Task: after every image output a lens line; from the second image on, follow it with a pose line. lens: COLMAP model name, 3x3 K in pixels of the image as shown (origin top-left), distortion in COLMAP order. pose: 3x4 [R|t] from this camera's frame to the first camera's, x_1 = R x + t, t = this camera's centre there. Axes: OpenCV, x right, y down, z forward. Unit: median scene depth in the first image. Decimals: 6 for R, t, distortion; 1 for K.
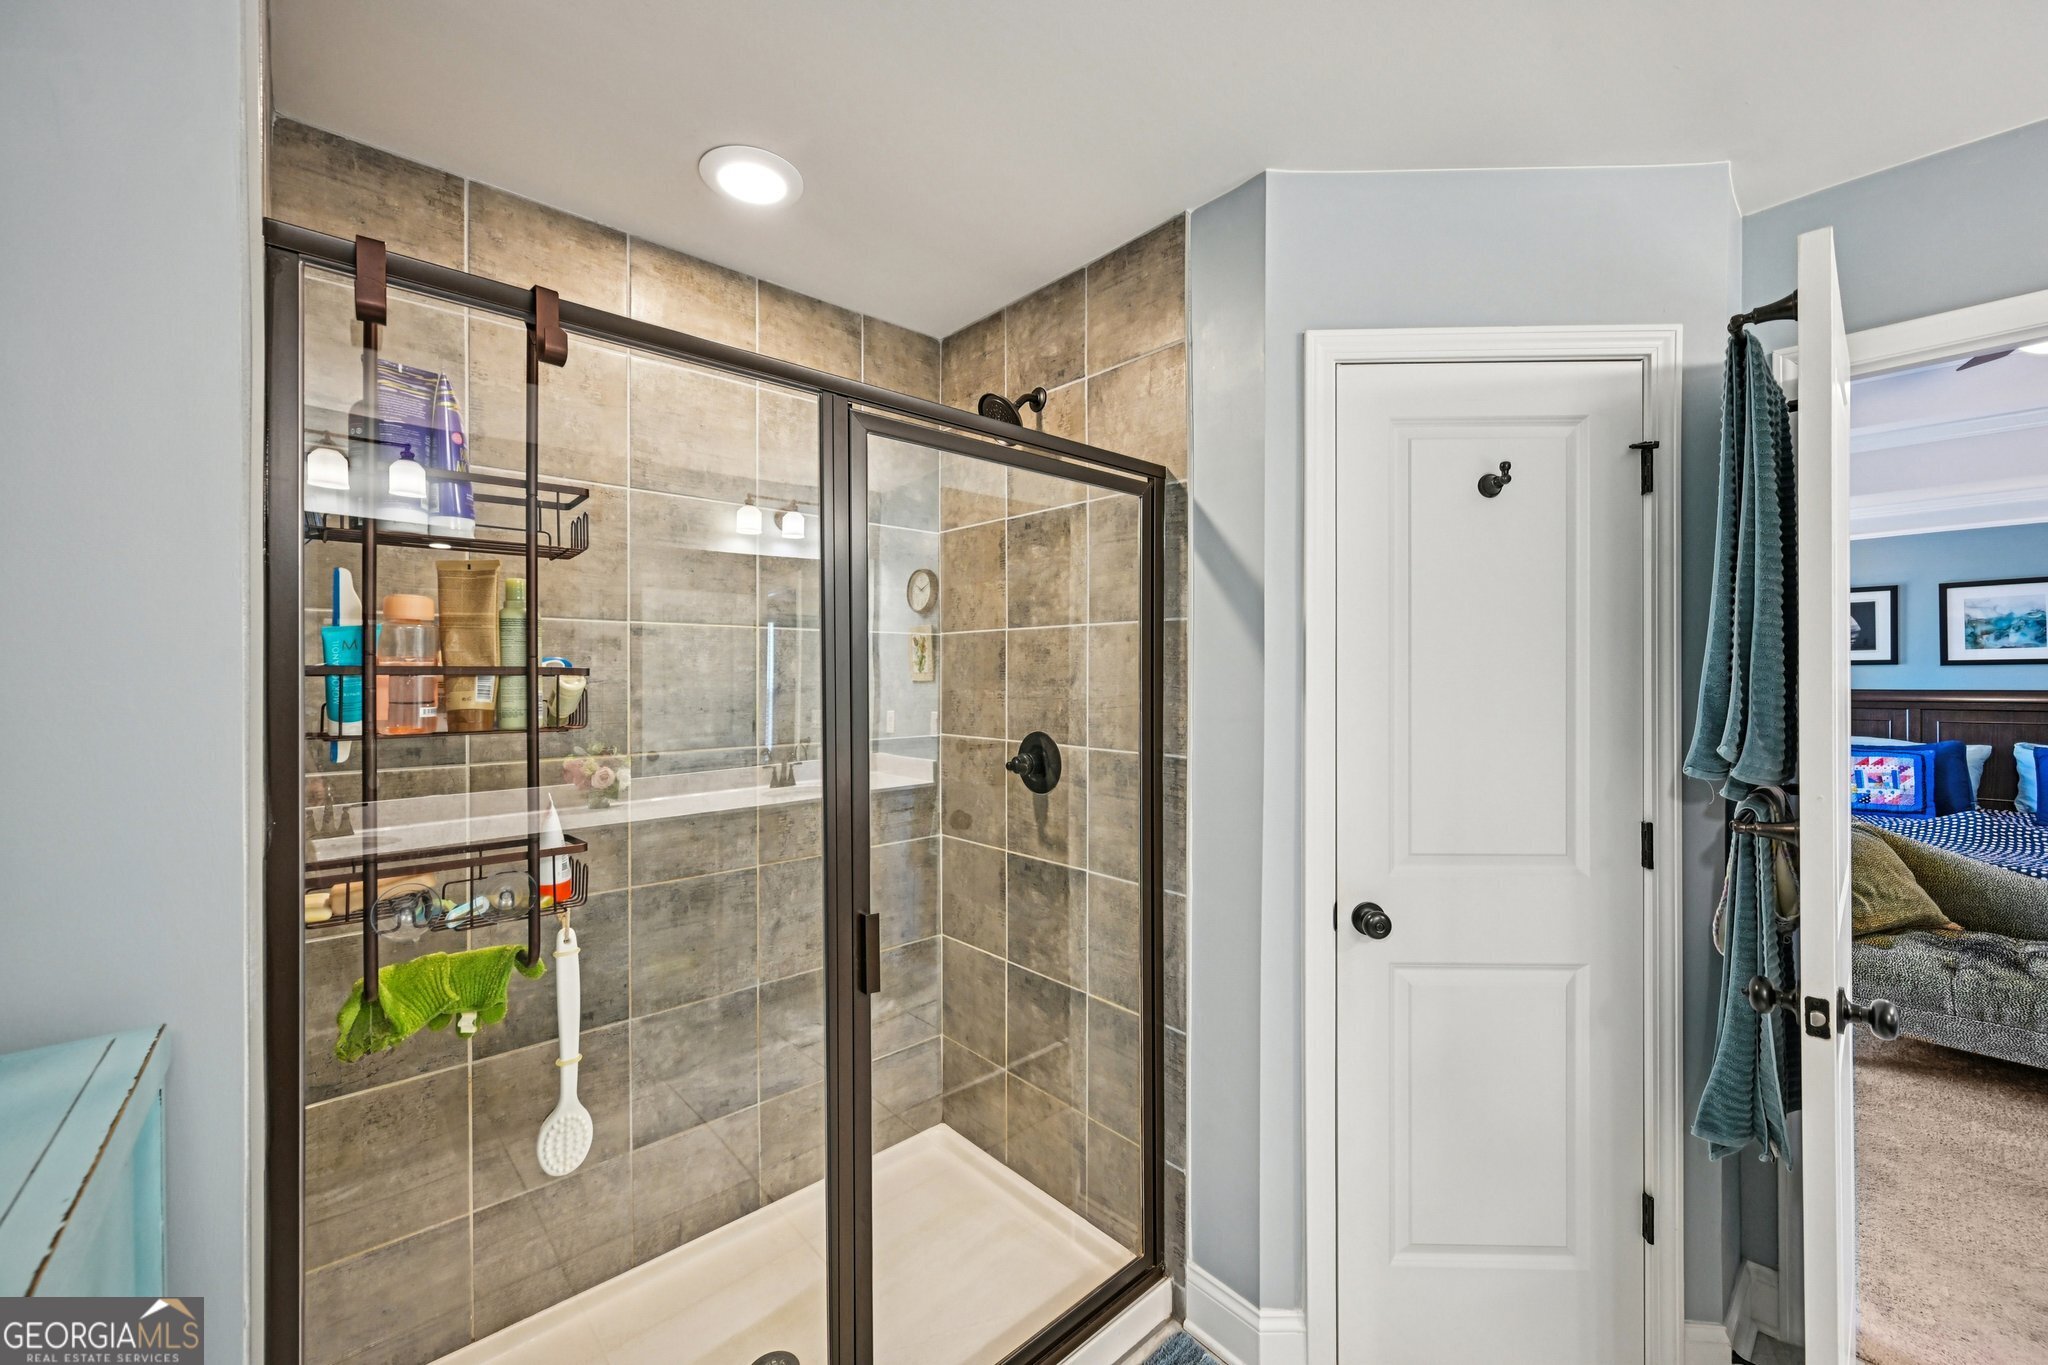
lens RADIAL K [[793.1, 0, 1052.2], [0, 793.1, 678.3], [0, 0, 1]] dist [-0.000382, -0.000284]
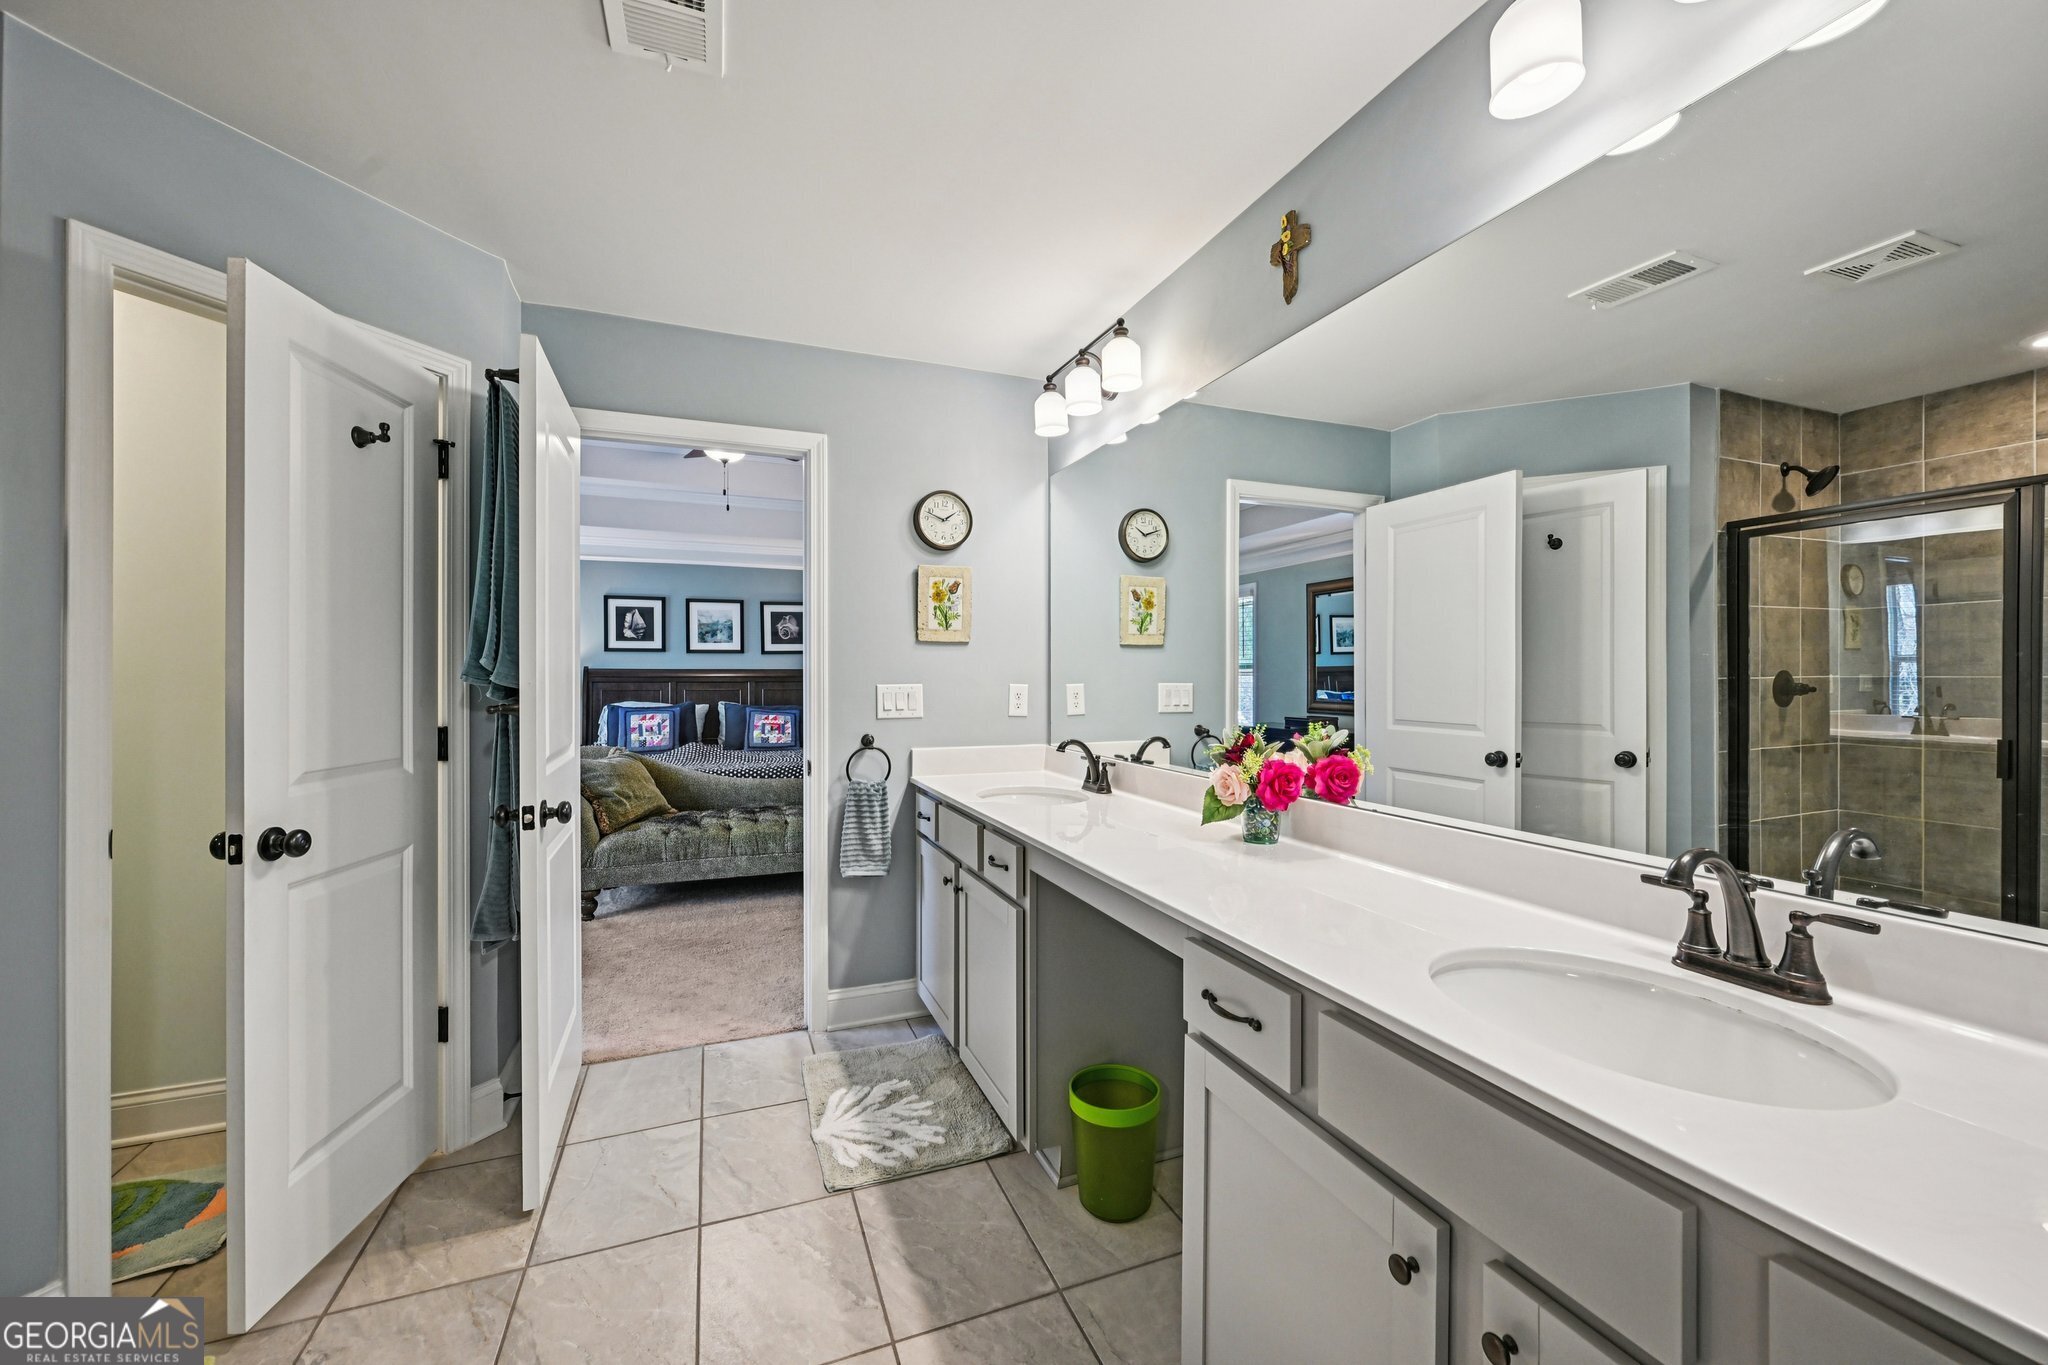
lens RADIAL K [[793.1, 0, 1001.5], [0, 793.1, 677.2], [0, 0, 1]] dist [-0.000382, -0.000284]
pose [[0.380602, 0.003771, 0.924731, -0.066261], [-0.001036, 0.999993, -0.003652, 0.055892], [-0.924738, 0.000432, 0.380603, -0.200839]]
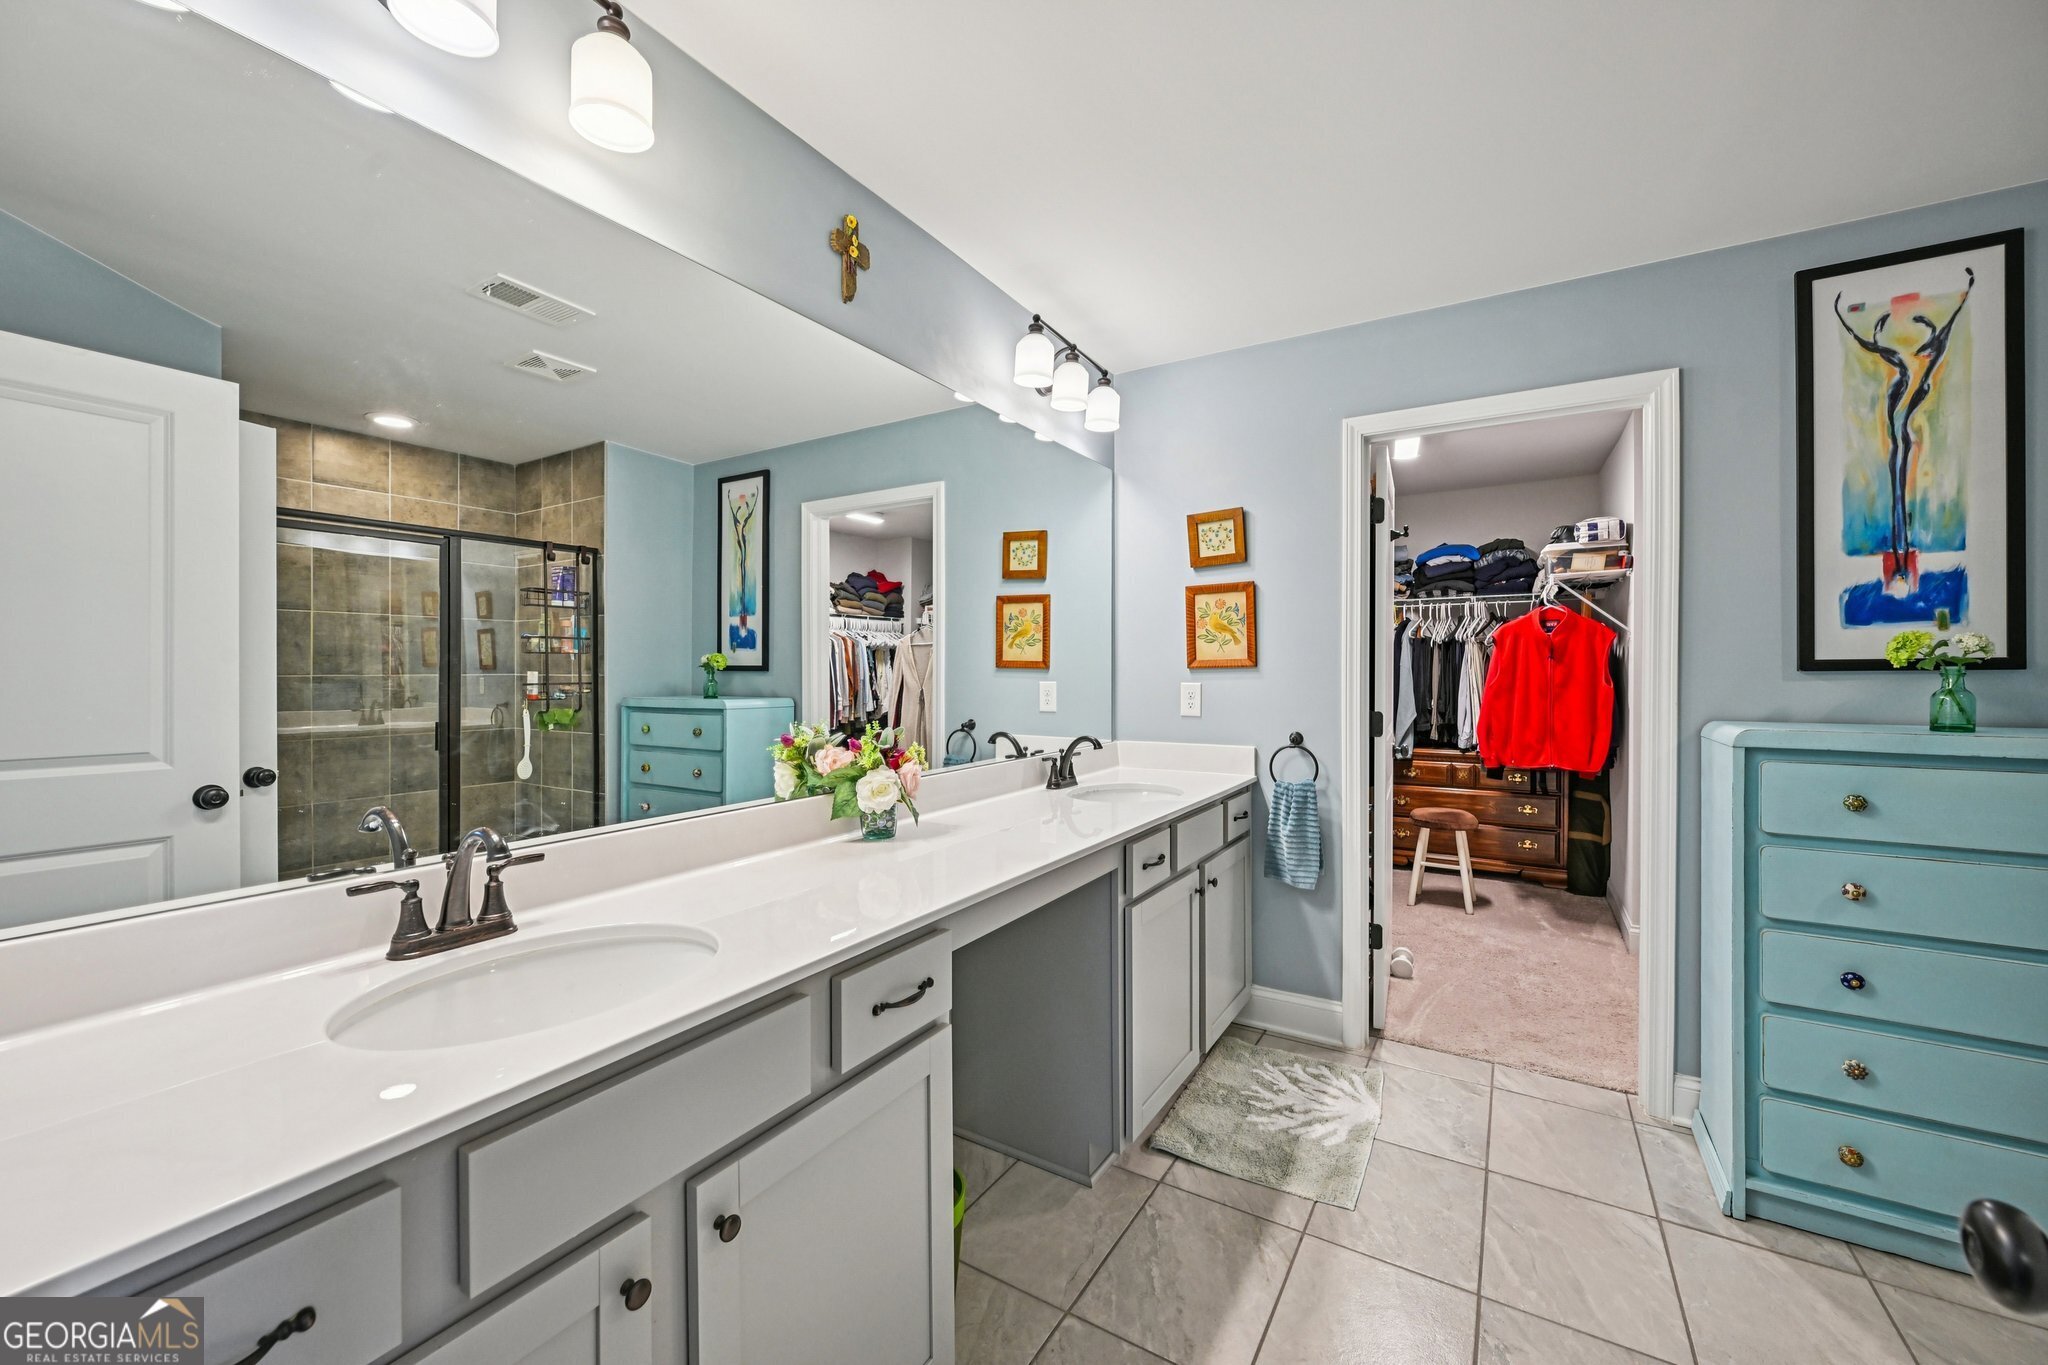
lens RADIAL K [[793.1, 0, 1006.4], [0, 793.1, 678.4], [0, 0, 1]] dist [-0.000382, -0.000284]
pose [[-0.968248, 0.010502, -0.249769, 1.845777], [0.007175, 0.999873, 0.014227, 0.043066], [0.249887, 0.011984, -0.968201, 1.646431]]
